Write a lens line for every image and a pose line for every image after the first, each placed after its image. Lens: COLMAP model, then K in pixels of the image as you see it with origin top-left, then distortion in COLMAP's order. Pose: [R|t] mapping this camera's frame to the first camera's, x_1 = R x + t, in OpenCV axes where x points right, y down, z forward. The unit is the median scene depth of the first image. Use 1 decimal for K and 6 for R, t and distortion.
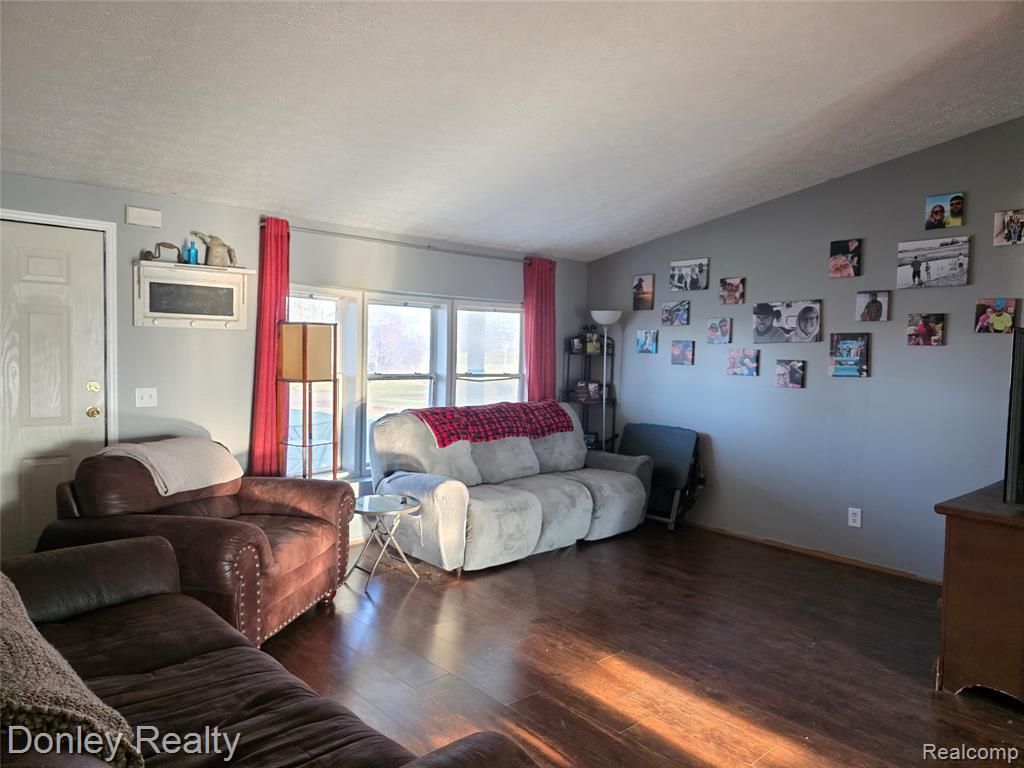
lens RADIAL K [[701.9, 0, 511.4], [0, 701.9, 379.6], [0, 0, 1]] dist [0.088055, -0.015881]
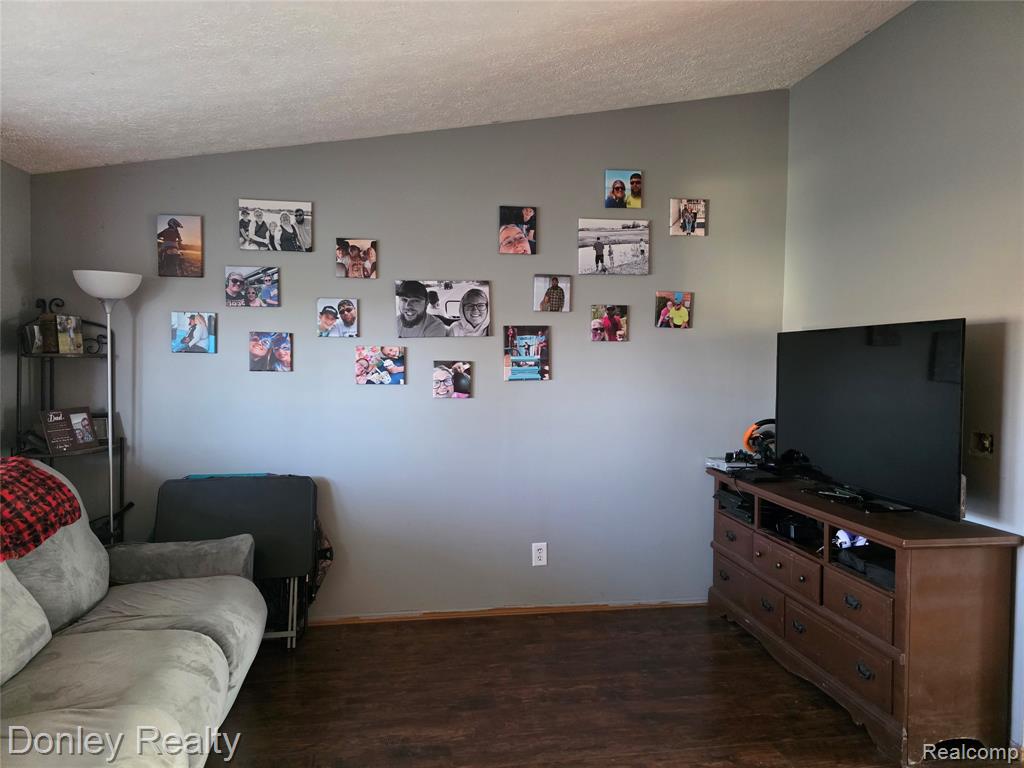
lens RADIAL K [[701.9, 0, 510.5], [0, 701.9, 386.5], [0, 0, 1]] dist [0.088055, -0.015881]
pose [[0.551458, -0.050949, 0.832646, -0.177039], [0.041239, 0.998578, 0.033790, -0.022828], [-0.833183, 0.015703, 0.552774, 0.544820]]
